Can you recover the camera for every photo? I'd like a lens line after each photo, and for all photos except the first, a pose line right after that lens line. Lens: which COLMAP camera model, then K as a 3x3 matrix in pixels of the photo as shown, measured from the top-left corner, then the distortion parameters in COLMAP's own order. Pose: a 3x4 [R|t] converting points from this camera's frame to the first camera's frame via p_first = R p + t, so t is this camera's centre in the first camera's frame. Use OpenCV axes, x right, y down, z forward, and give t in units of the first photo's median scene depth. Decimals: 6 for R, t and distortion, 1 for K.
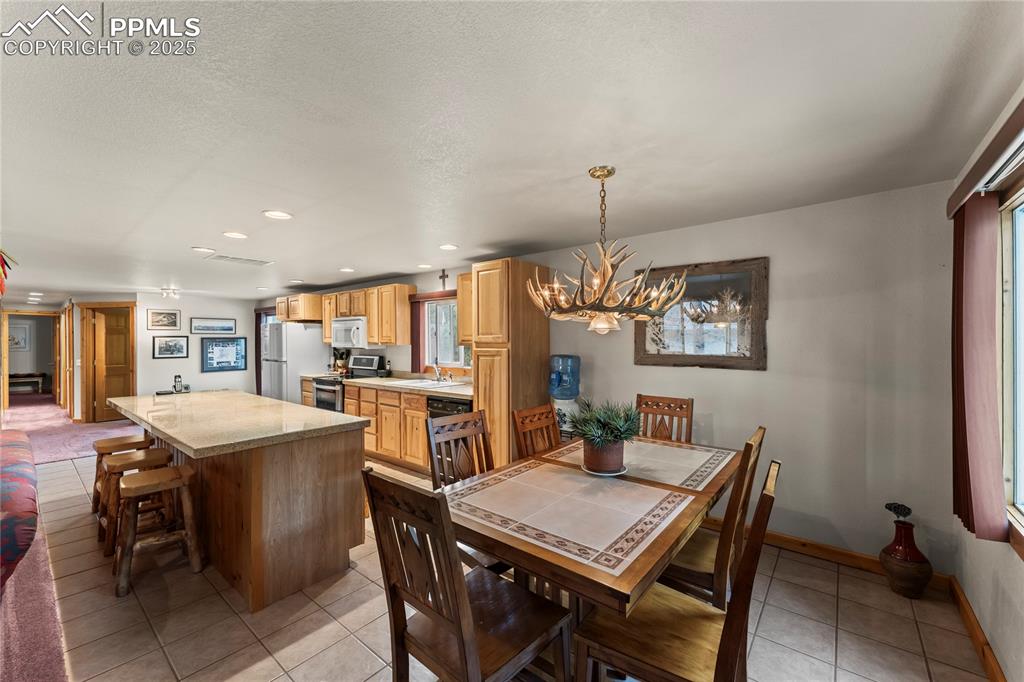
lens RADIAL K [[405.3, 0, 505.4], [0, 405.3, 341.0], [0, 0, 1]] dist [0.003471, -0.000209]
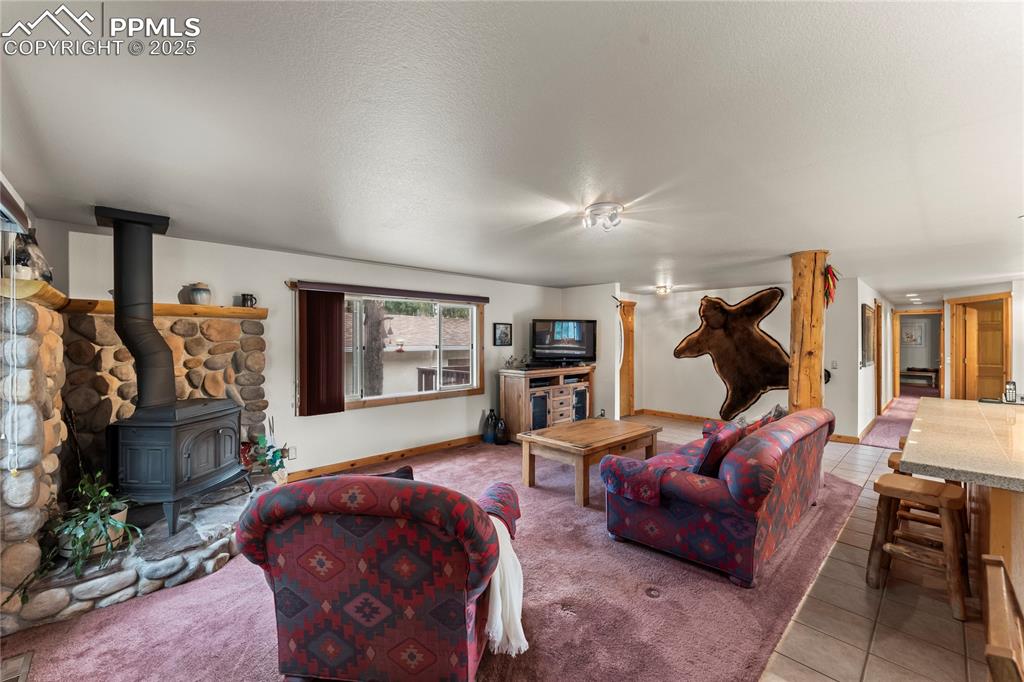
lens RADIAL K [[405.3, 0, 510.7], [0, 405.3, 341.0], [0, 0, 1]] dist [0.003471, -0.000209]
pose [[-0.118432, 0.005918, -0.992944, 0.079348], [0.001884, 0.999982, 0.005736, -0.001325], [0.992960, -0.001191, -0.118441, 0.093635]]
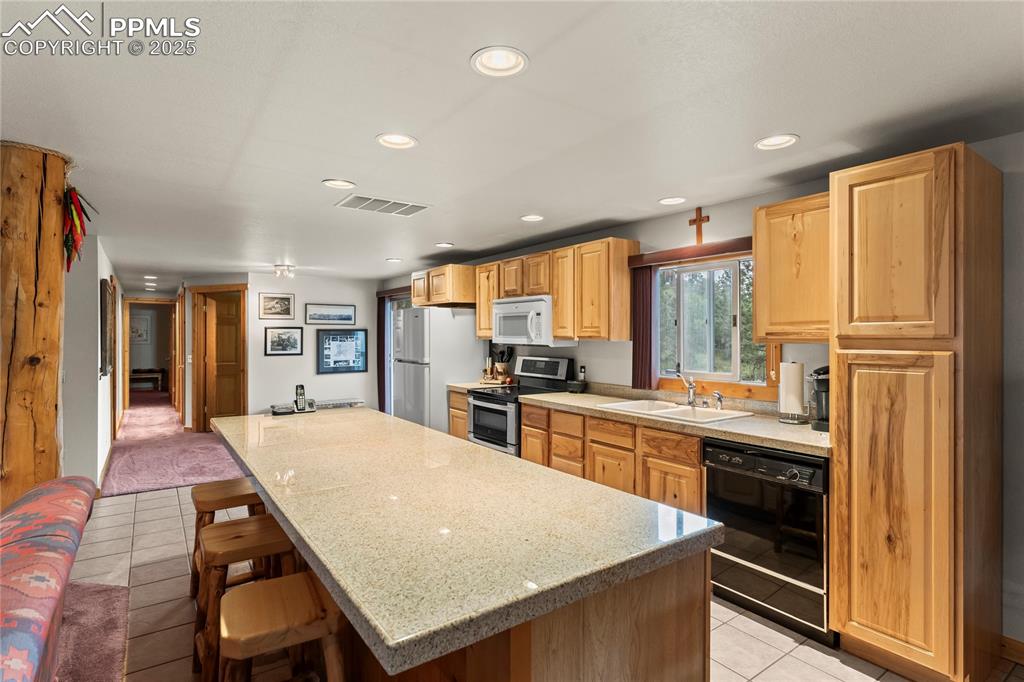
lens RADIAL K [[518.1, 0, 510.9], [0, 518.1, 336.7], [0, 0, 1]] dist [0.003586, -0.000049]
pose [[0.964536, 0.005569, -0.263894, -0.202826], [-0.005030, 0.999984, 0.002717, 0.002129], [0.263904, -0.001293, 0.964548, 0.222626]]
